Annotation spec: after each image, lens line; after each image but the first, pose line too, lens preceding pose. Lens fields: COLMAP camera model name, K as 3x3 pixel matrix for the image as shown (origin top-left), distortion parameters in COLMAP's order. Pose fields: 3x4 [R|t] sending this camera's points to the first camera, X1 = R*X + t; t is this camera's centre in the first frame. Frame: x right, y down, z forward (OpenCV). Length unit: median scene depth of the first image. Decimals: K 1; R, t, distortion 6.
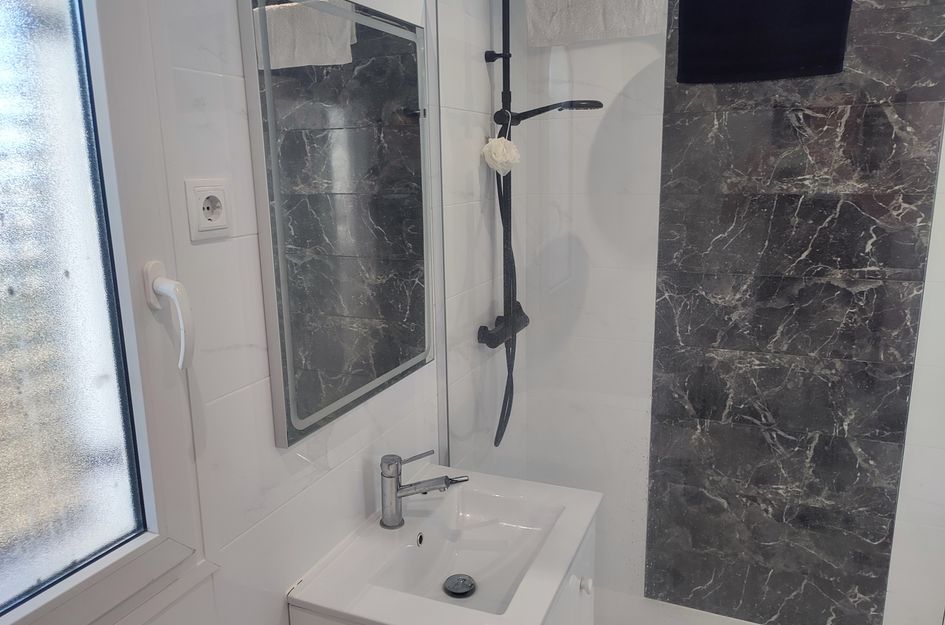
lens RADIAL K [[686.3, 0, 469.4], [0, 686.3, 310.6], [0, 0, 1]] dist [0.031642, -0.032000]
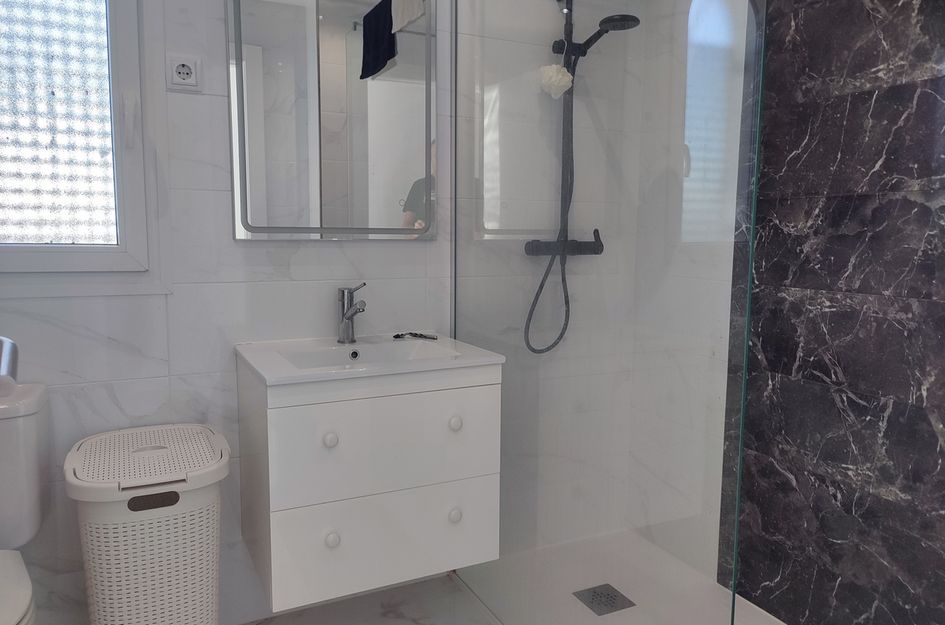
lens RADIAL K [[686.3, 0, 469.4], [0, 686.3, 310.6], [0, 0, 1]] dist [0.031642, -0.032000]
pose [[0.761899, 0.103133, -0.639432, 0.622850], [-0.162235, 0.986157, -0.034251, 0.181827], [0.627048, 0.129834, 0.768084, 0.100357]]
